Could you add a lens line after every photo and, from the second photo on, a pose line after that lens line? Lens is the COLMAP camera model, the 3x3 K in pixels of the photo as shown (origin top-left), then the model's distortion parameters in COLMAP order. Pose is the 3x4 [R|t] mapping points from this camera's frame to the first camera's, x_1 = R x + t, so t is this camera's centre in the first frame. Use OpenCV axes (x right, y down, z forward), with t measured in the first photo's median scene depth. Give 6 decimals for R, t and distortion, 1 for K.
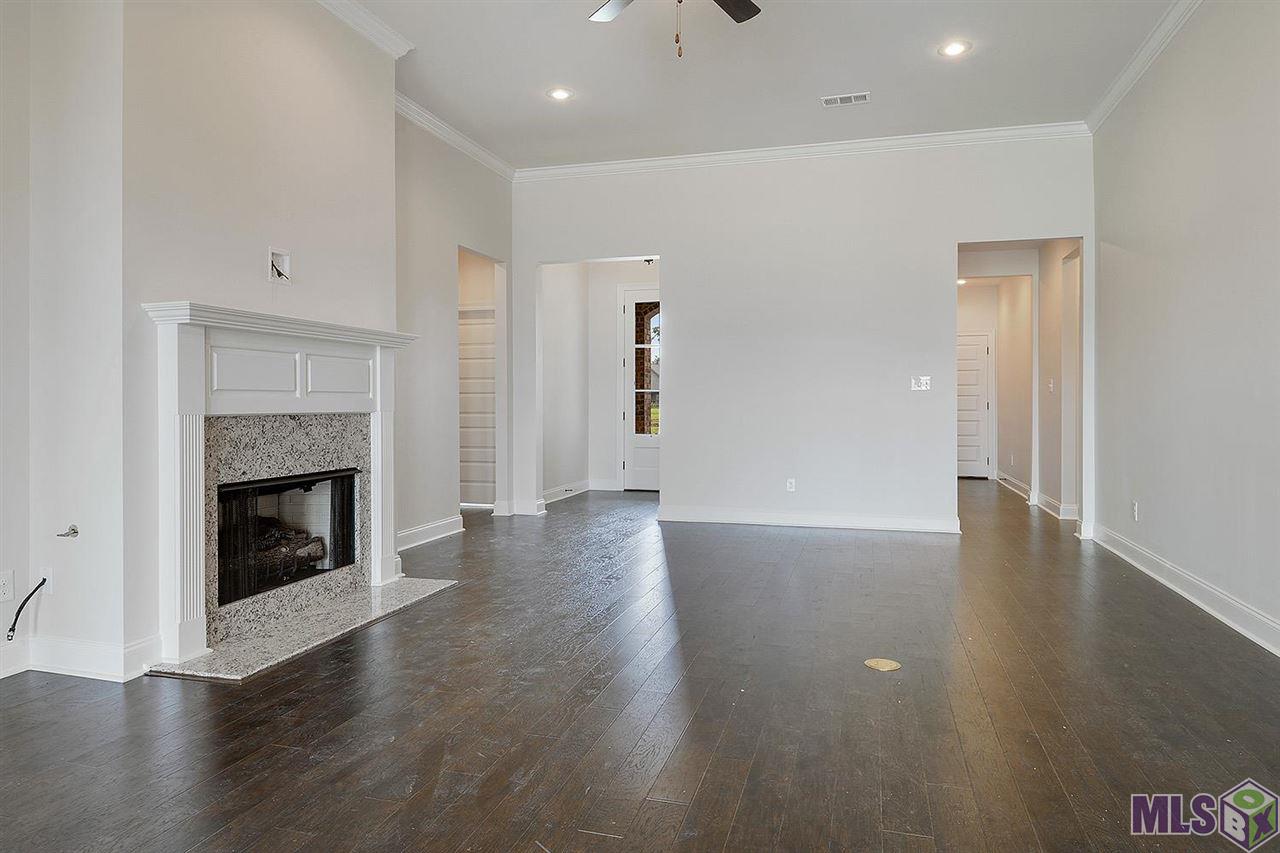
lens RADIAL K [[799.0, 0, 639.5], [0, 799.0, 408.3], [0, 0, 1]] dist [0.001402, 0.000342]
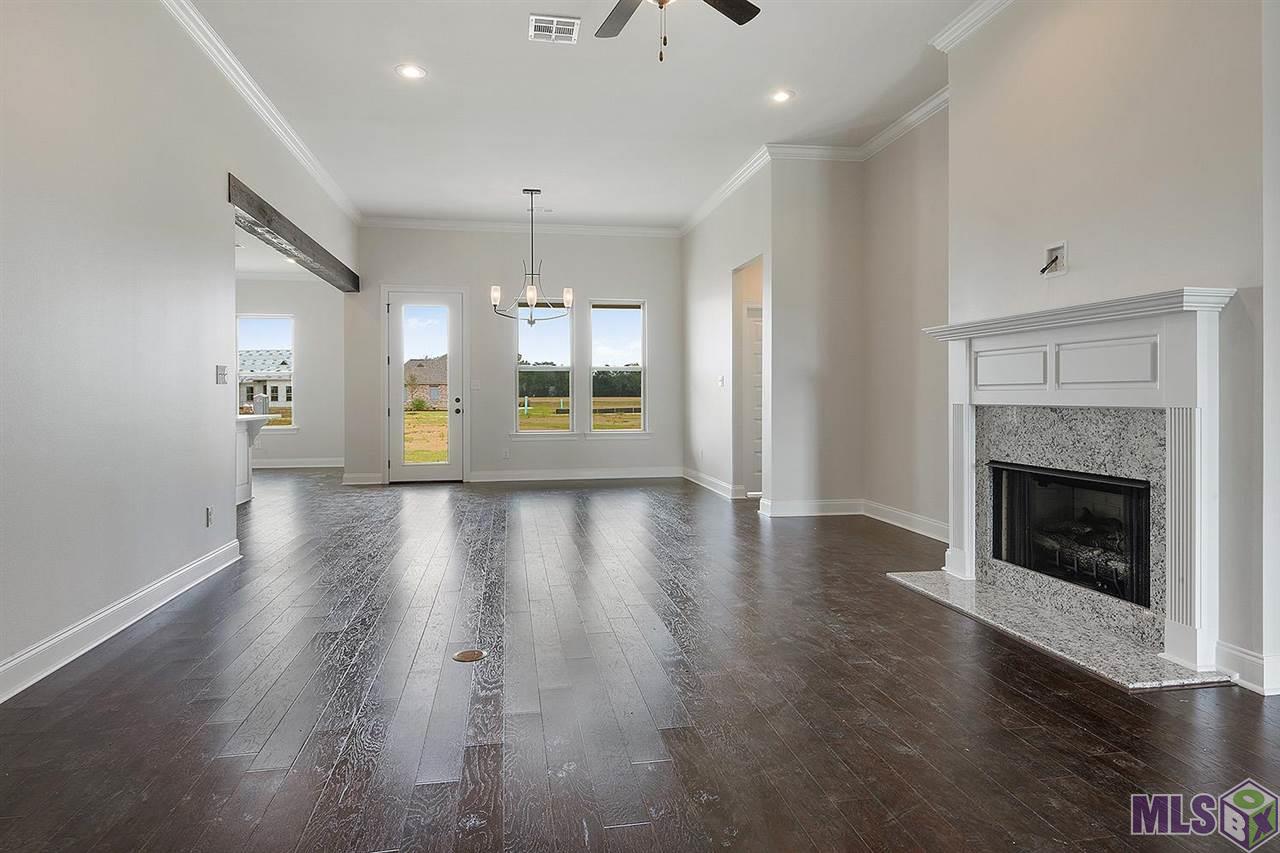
lens RADIAL K [[898.7, 0, 637.6], [0, 898.7, 393.9], [0, 0, 1]] dist [0.032955, -0.000828]
pose [[-0.910483, 0.008589, -0.413458, 0.499579], [0.006332, 0.999957, 0.006828, -0.019337], [0.413499, 0.003598, -0.910498, 1.817965]]
